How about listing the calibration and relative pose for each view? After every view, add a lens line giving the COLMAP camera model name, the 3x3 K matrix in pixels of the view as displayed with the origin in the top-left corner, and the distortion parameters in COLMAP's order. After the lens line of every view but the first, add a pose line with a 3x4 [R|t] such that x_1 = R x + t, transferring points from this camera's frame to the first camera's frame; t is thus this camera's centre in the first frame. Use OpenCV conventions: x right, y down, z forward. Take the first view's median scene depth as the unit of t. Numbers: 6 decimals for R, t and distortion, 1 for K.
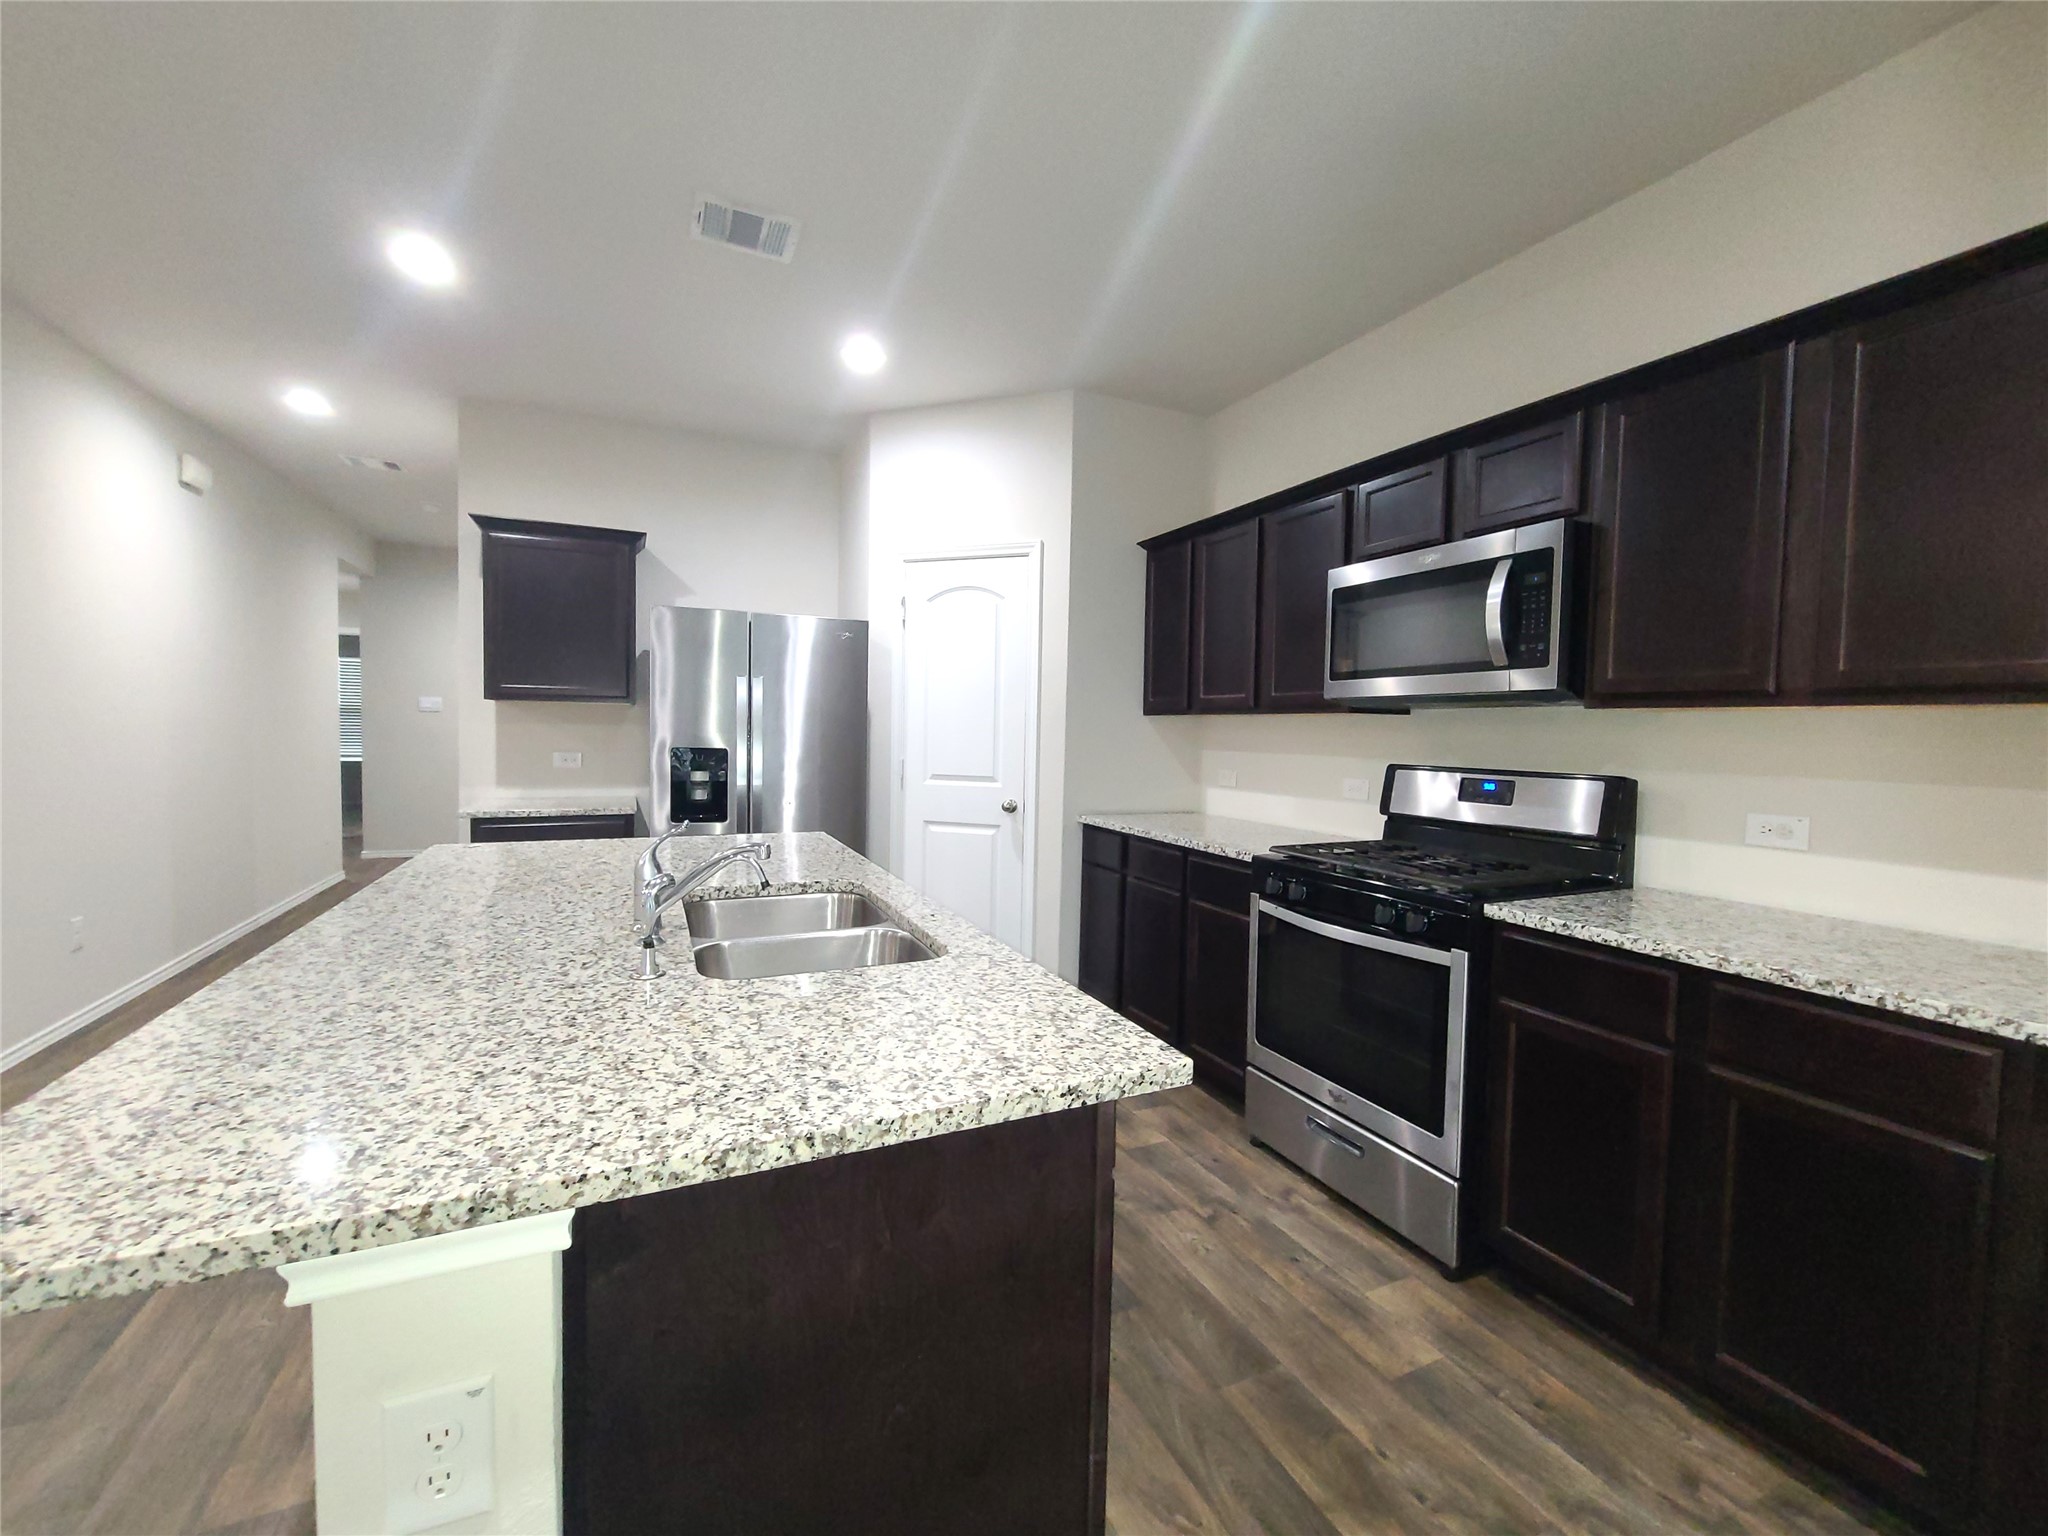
lens RADIAL K [[829.7, 0, 1028.2], [0, 829.7, 766.8], [0, 0, 1]] dist [-0.007948, 0.001381]
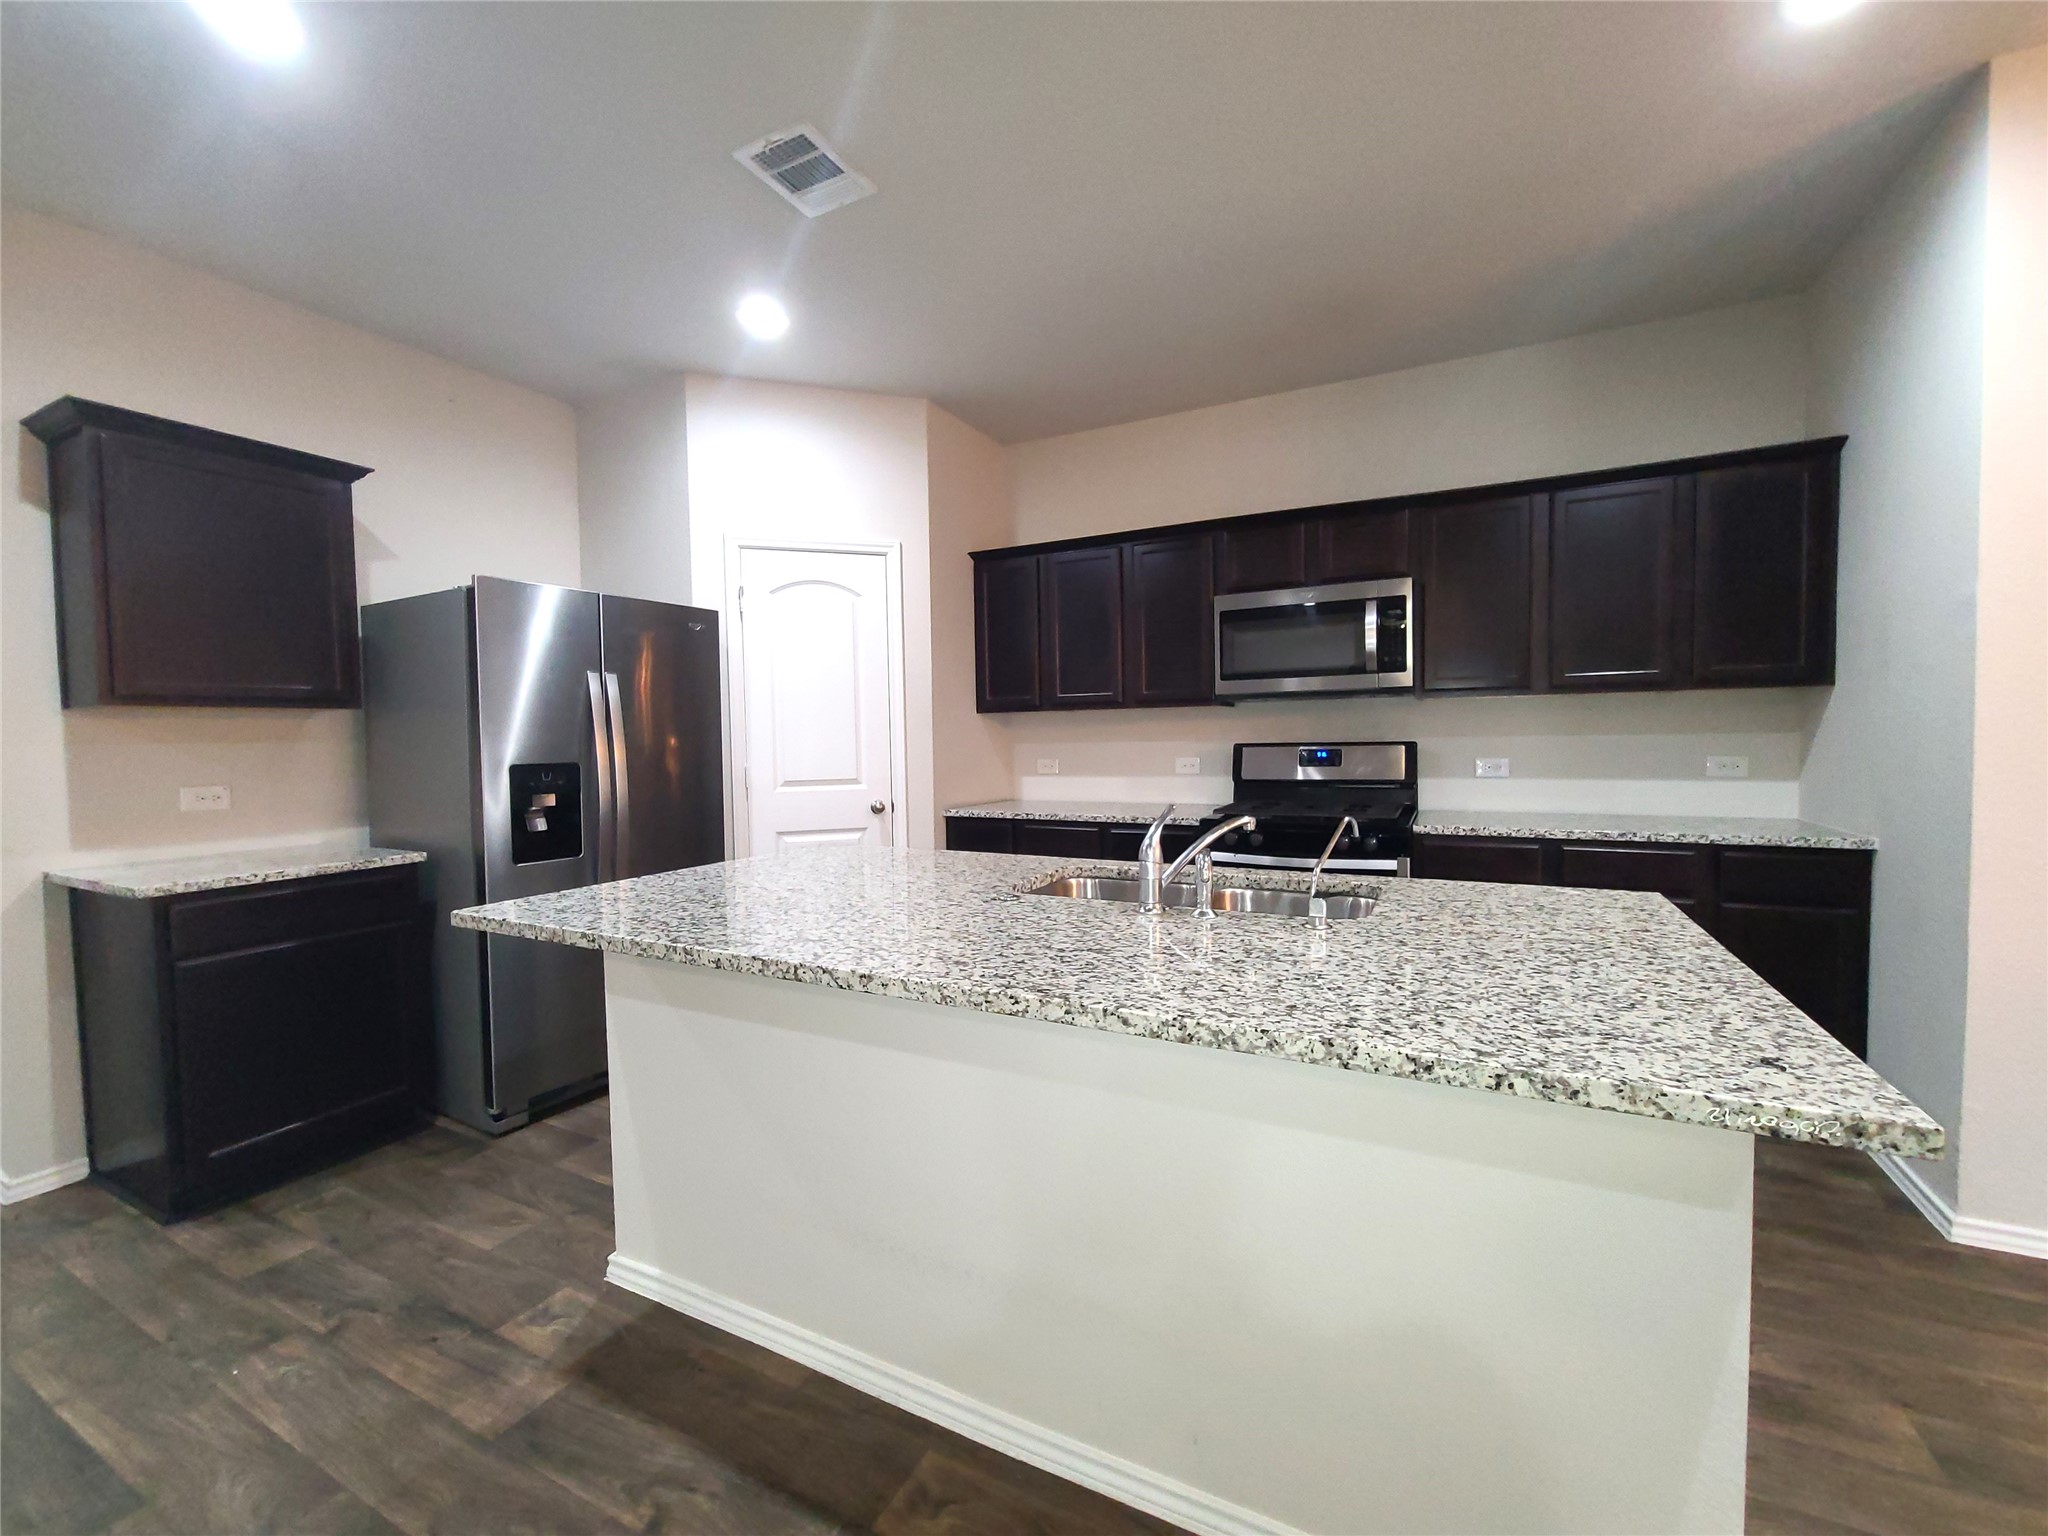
lens RADIAL K [[829.7, 0, 1026.1], [0, 829.7, 772.6], [0, 0, 1]] dist [-0.007948, 0.001381]
pose [[0.795100, -0.060159, 0.603487, -0.741274], [0.060152, 0.997984, 0.020233, -0.004708], [-0.603488, 0.020213, 0.797116, 0.161613]]
